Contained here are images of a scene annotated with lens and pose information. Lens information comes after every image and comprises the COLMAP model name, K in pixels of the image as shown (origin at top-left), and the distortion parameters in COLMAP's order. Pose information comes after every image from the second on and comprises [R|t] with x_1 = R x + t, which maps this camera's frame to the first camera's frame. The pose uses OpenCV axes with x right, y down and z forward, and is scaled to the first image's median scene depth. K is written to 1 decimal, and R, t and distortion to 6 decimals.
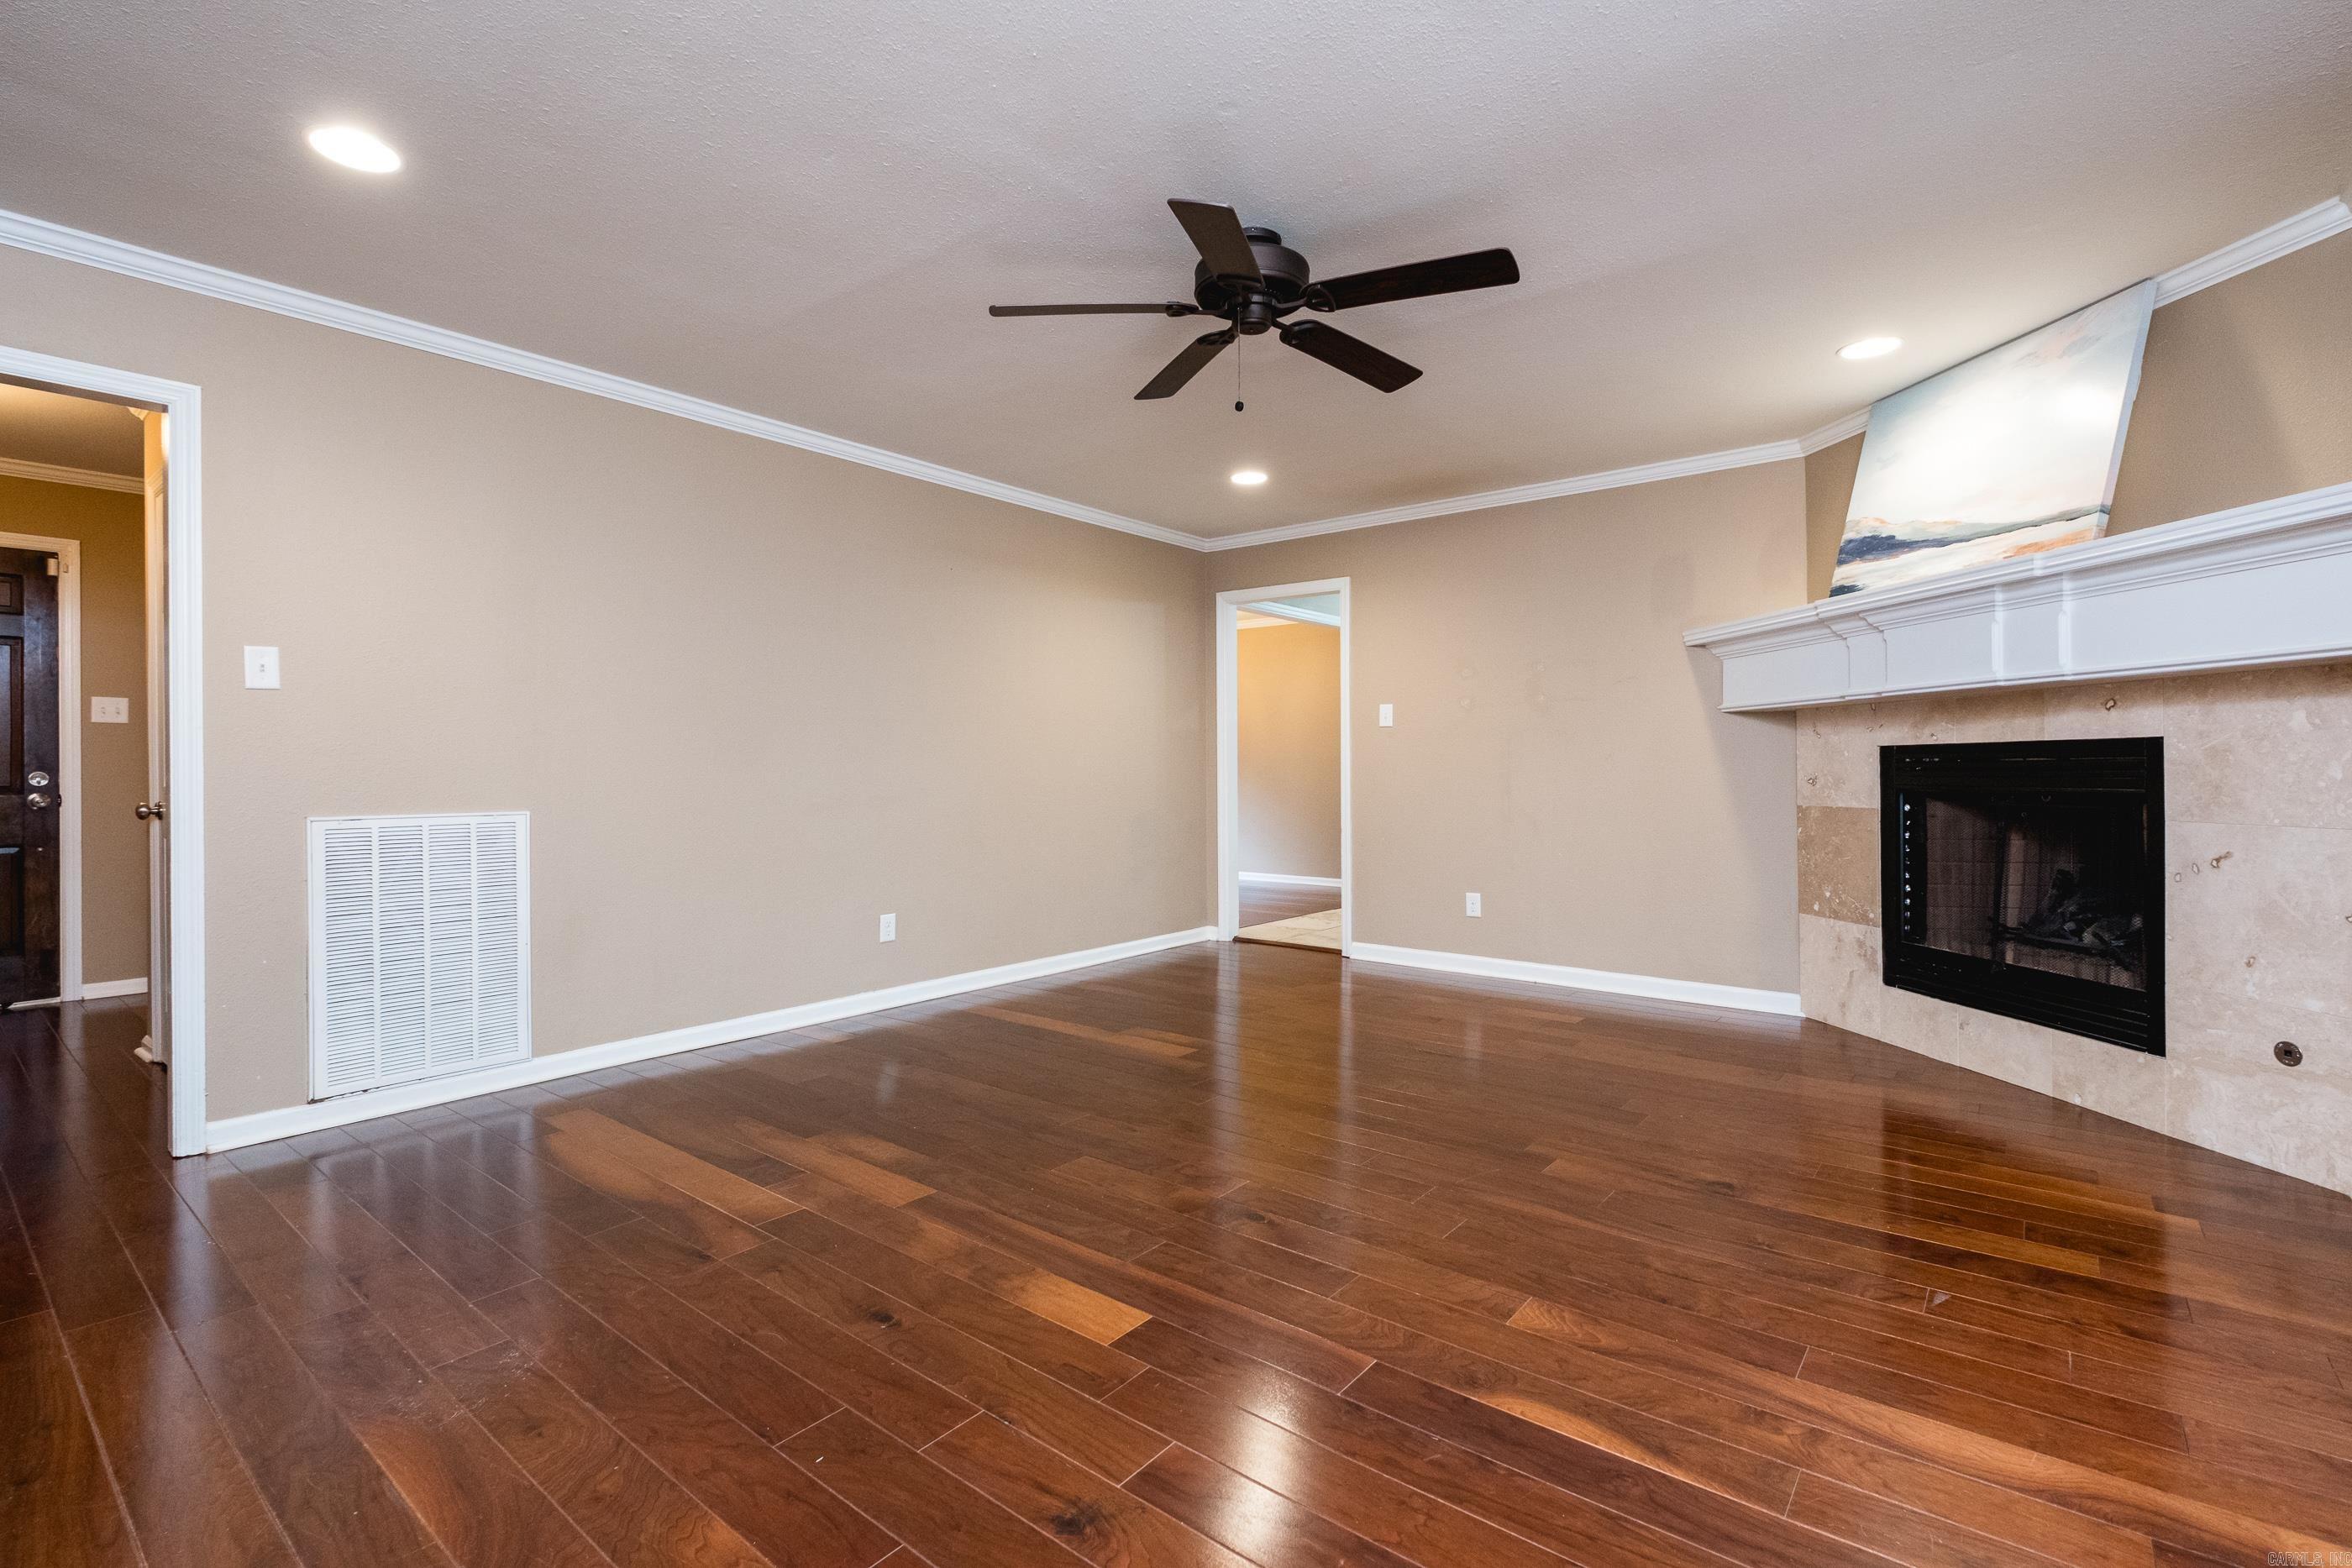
lens RADIAL K [[1045.2, 0, 1220.2], [0, 1045.2, 762.2], [0, 0, 1]] dist [0.006057, -0.003154]
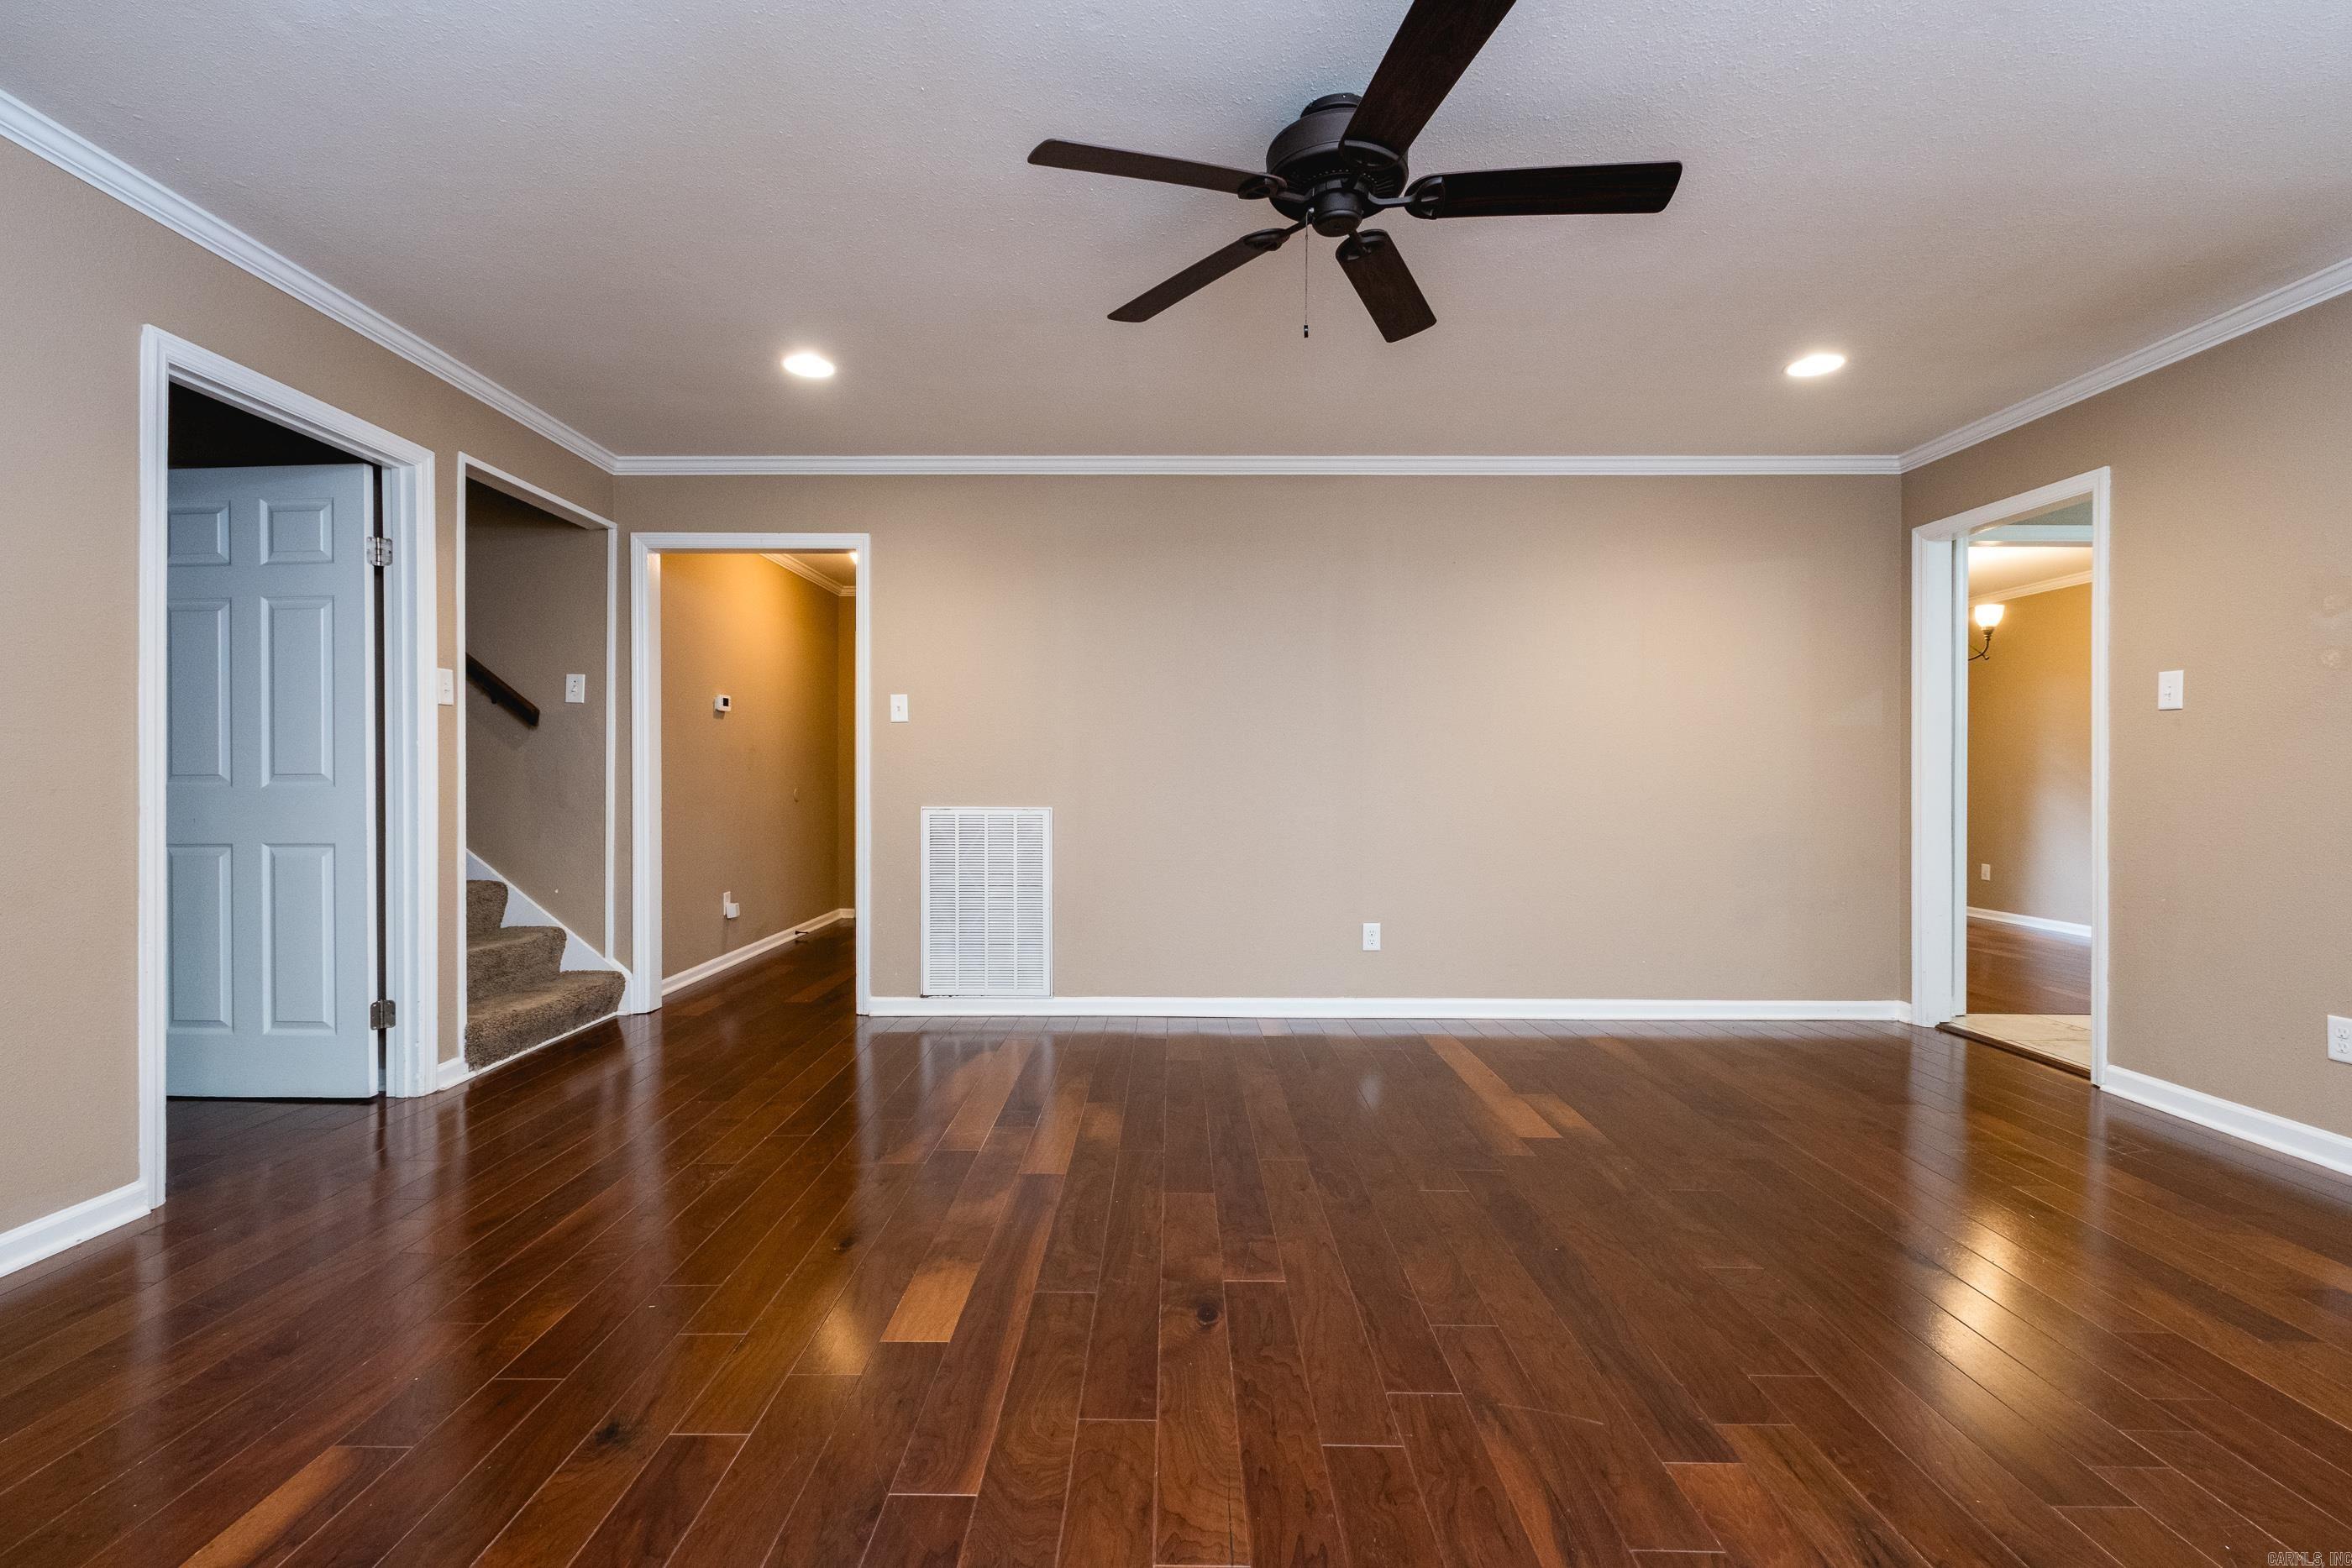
lens RADIAL K [[1045.2, 0, 1153.1], [0, 1045.2, 776.6], [0, 0, 1]] dist [0.006057, -0.003154]
pose [[0.608177, 0.005706, -0.793781, 0.473806], [-0.000060, 0.999974, 0.007142, -0.000534], [0.793801, -0.004296, 0.608162, 0.326111]]
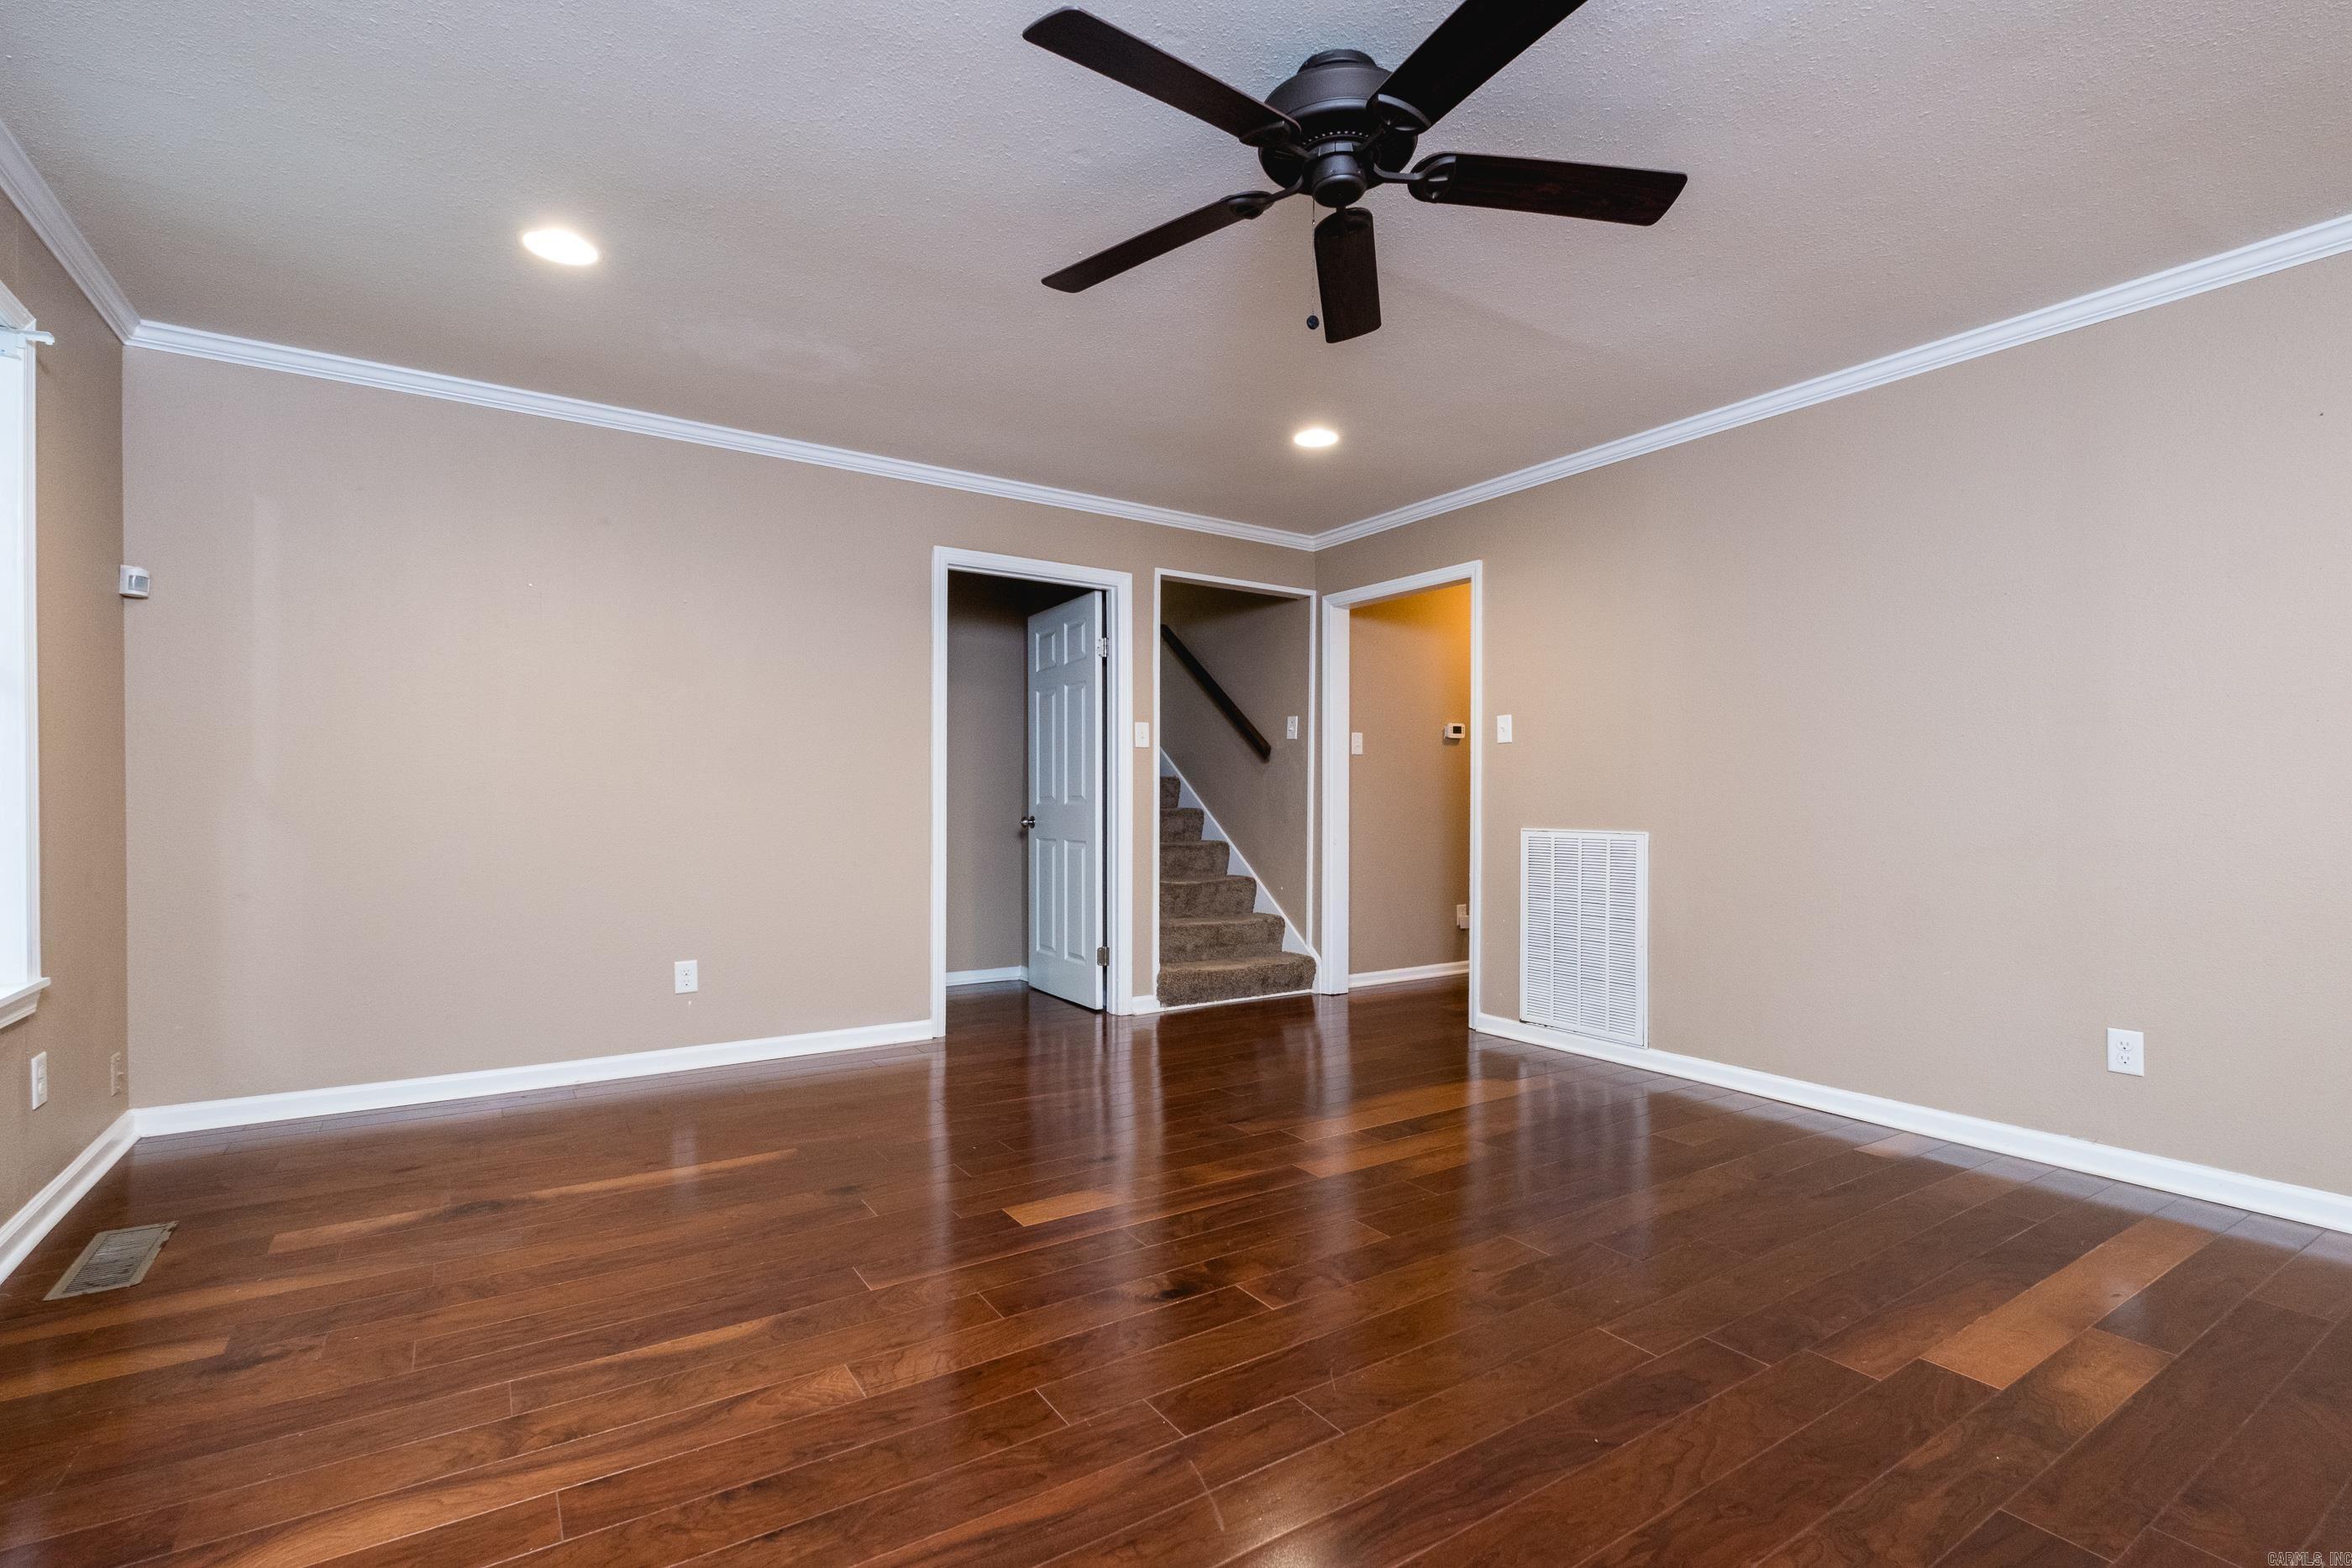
lens RADIAL K [[1045.2, 0, 1160.0], [0, 1045.2, 803.2], [0, 0, 1]] dist [0.006057, -0.003154]
pose [[-0.319610, 0.006774, -0.947525, 0.626468], [0.004351, 0.999974, 0.005682, 0.007022], [0.947539, -0.002307, -0.319631, 0.908134]]
